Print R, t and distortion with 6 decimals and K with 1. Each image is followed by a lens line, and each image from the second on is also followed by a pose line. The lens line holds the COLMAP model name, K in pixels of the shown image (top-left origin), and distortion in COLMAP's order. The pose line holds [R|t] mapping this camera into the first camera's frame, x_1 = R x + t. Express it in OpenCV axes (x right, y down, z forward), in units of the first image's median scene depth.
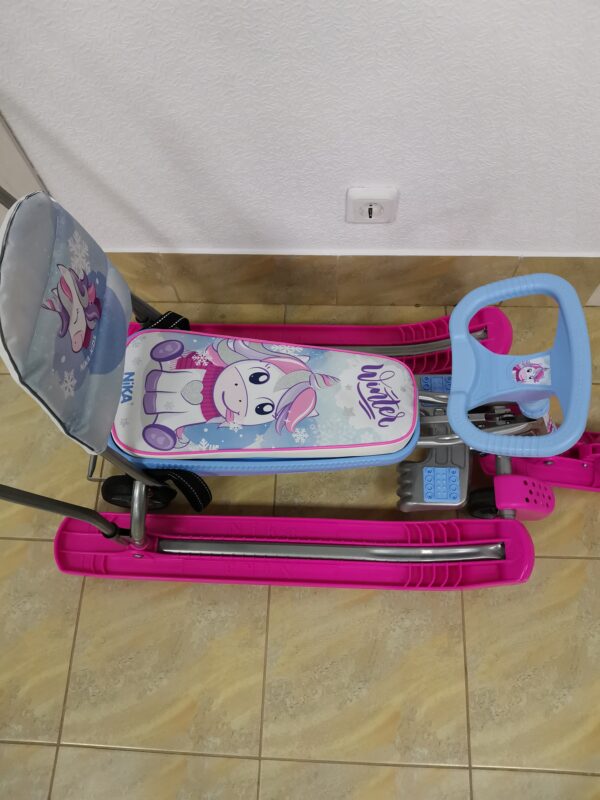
lens RADIAL K [[599.4, 0, 300.0], [0, 599.4, 400.0], [0, 0, 1]] dist [0.008732, -0.072957]
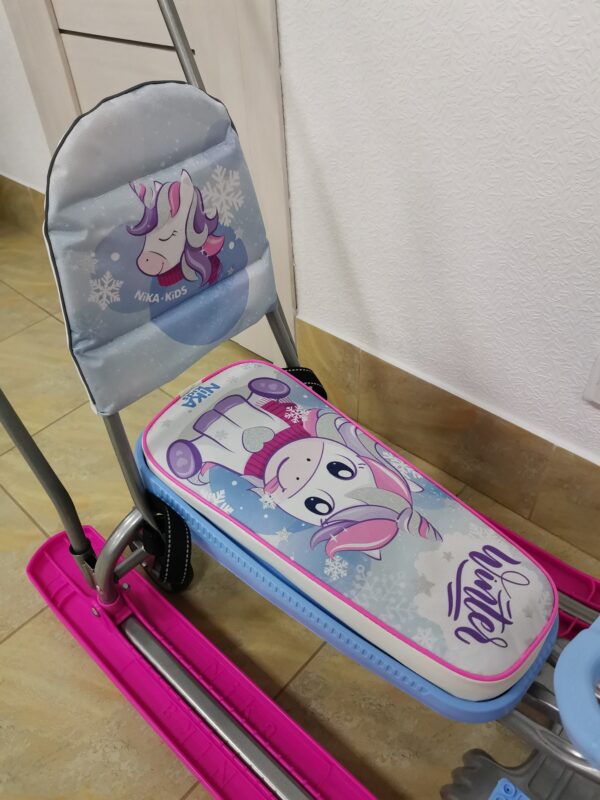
lens RADIAL K [[599.4, 0, 300.0], [0, 599.4, 400.0], [0, 0, 1]] dist [0.008732, -0.072957]
pose [[0.764756, 0.439558, -0.471101, 0.188087], [-0.588652, 0.773942, -0.233460, 0.090570], [0.261986, 0.455854, 0.850623, 0.355738]]
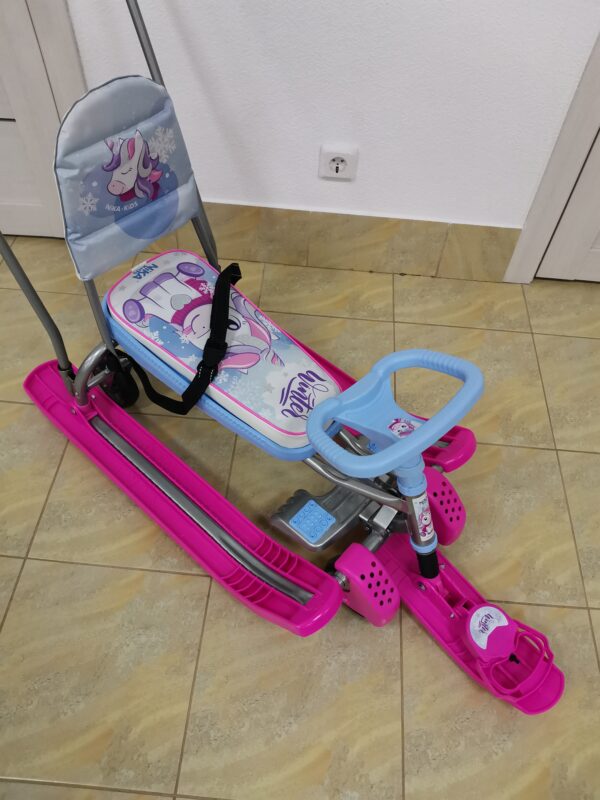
lens RADIAL K [[599.4, 0, 300.0], [0, 599.4, 400.0], [0, 0, 1]] dist [0.008732, -0.072957]
pose [[0.768754, 0.559973, -0.308948, 0.473933], [-0.618680, 0.773531, -0.137422, 0.152273], [0.162028, 0.296783, 0.941099, -0.023051]]
